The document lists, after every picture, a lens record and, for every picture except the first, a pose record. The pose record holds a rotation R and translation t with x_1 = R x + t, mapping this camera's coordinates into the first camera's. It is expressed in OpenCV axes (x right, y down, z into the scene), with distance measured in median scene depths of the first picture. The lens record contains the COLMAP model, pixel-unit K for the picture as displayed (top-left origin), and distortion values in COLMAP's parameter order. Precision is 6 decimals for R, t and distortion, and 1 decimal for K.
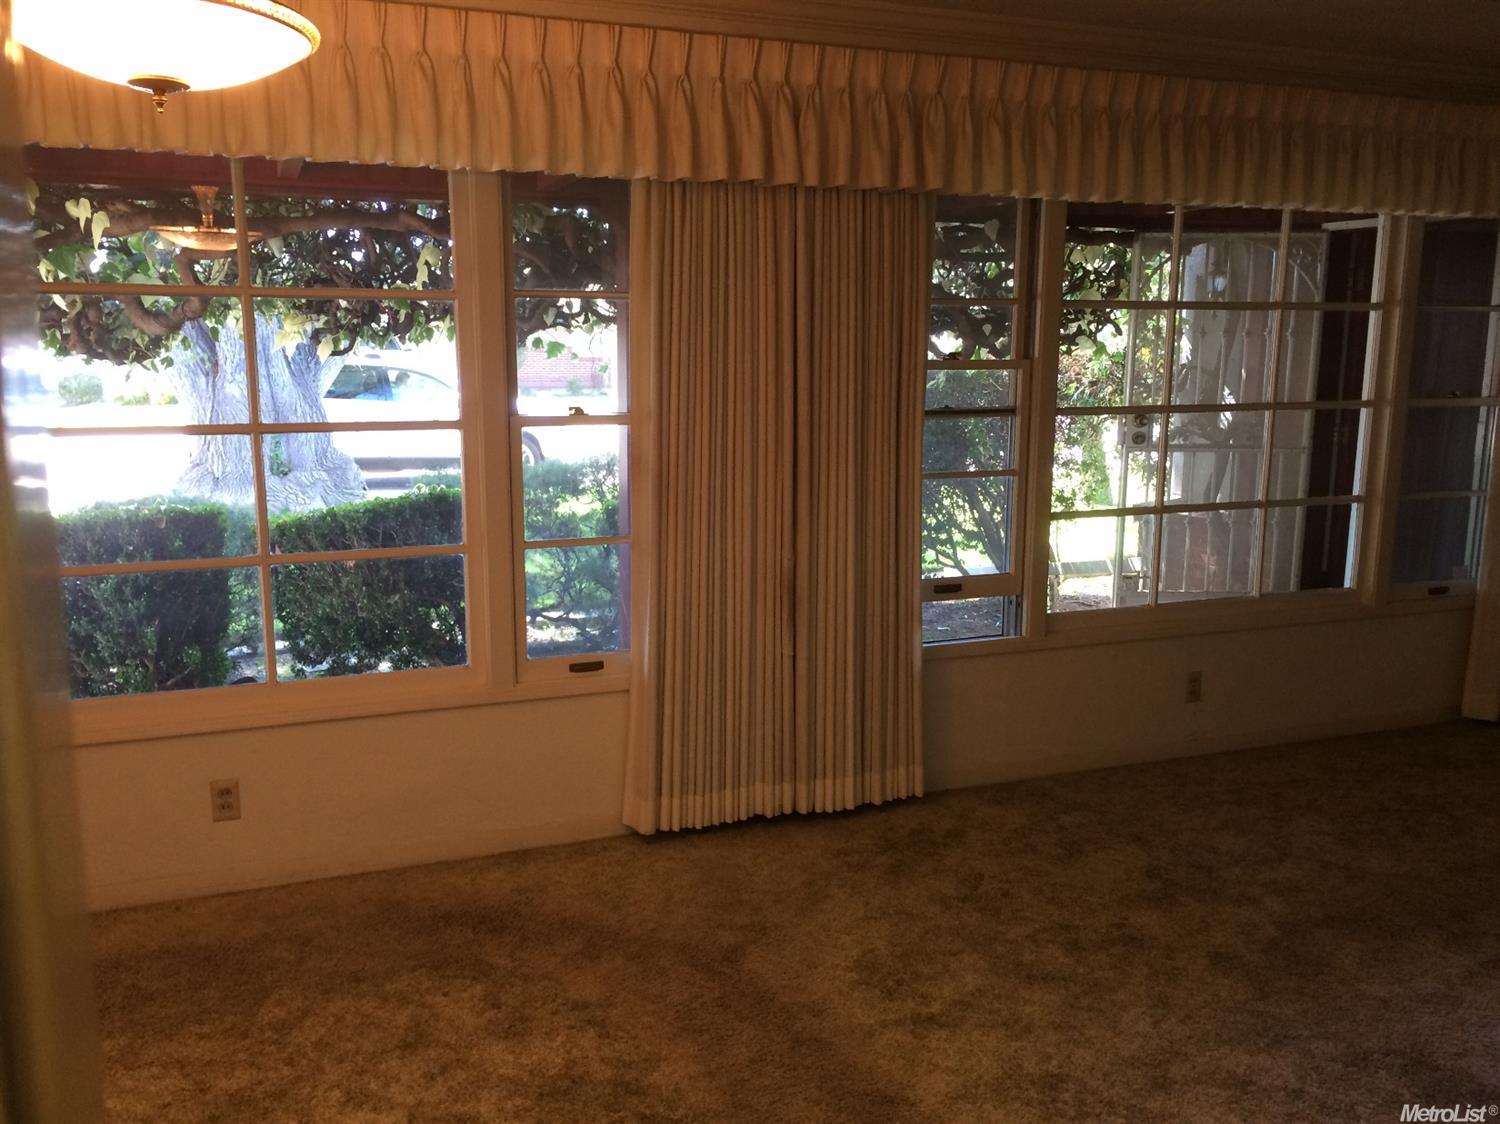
lens RADIAL K [[1280.4, 0, 750.8], [0, 1280.4, 564.0], [0, 0, 1]] dist [0.062693, -0.051713]
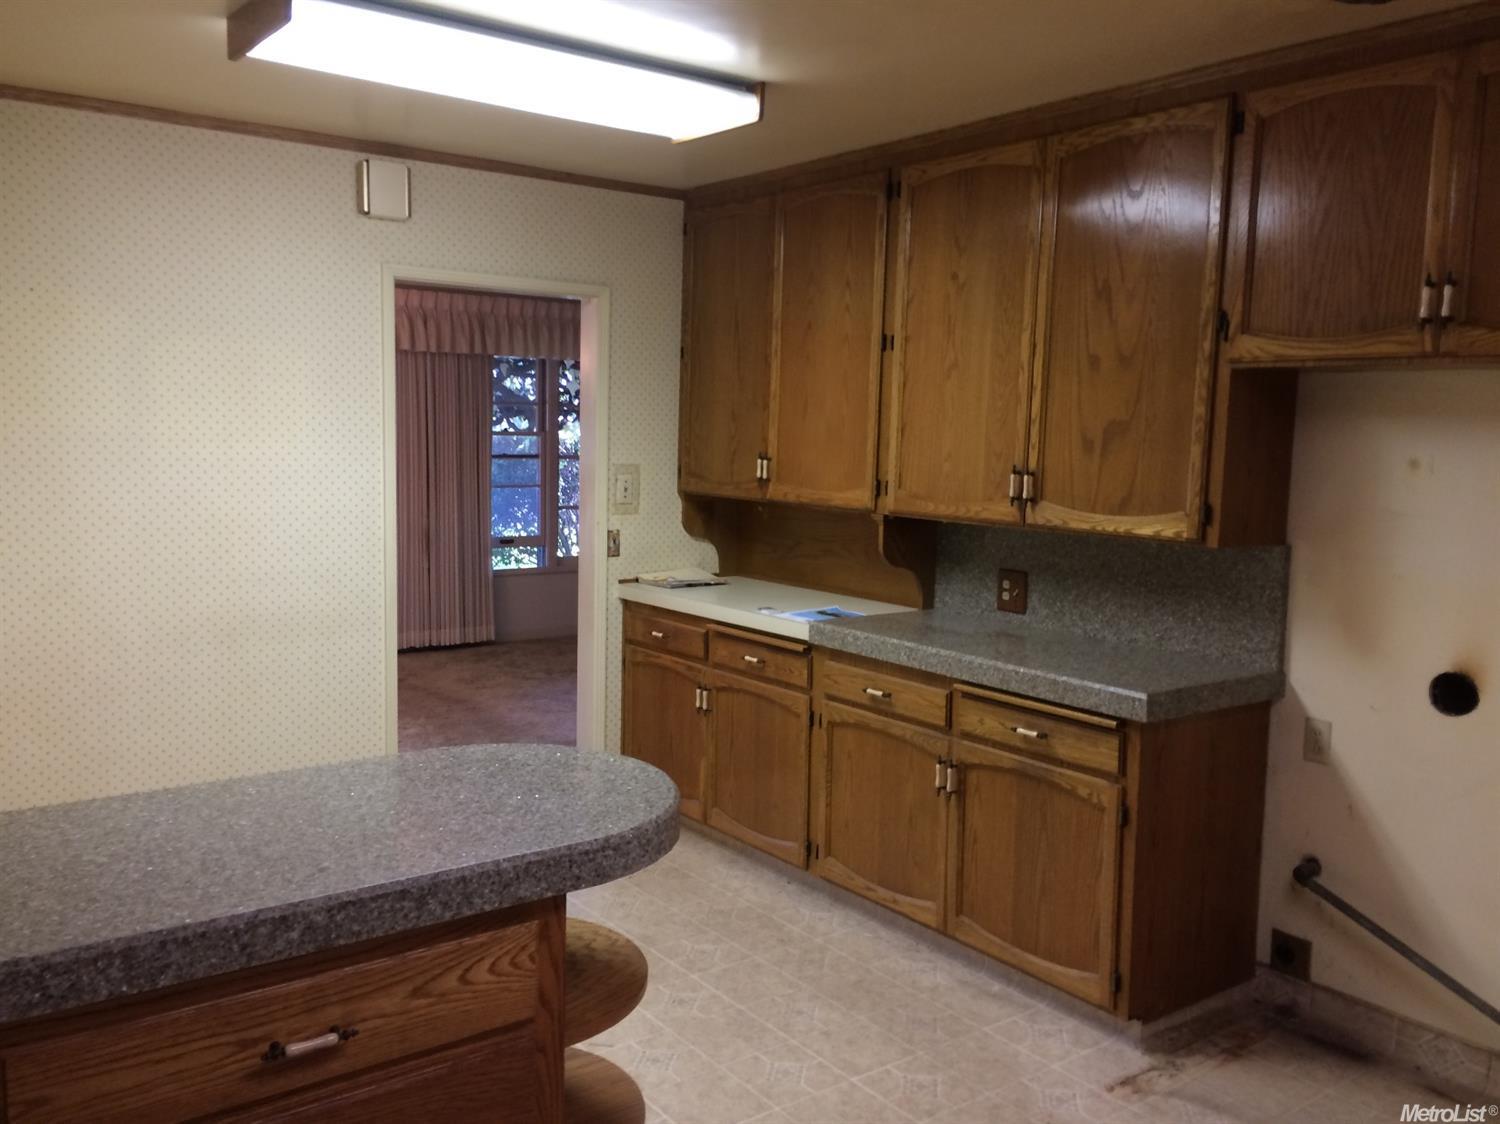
lens RADIAL K [[1280.4, 0, 750.2], [0, 1280.4, 560.6], [0, 0, 1]] dist [0.062693, -0.051713]
pose [[0.963257, -0.011845, 0.268321, -0.024273], [0.028142, 0.997979, -0.056972, 0.192311], [-0.267104, 0.062430, 0.961643, -1.167846]]
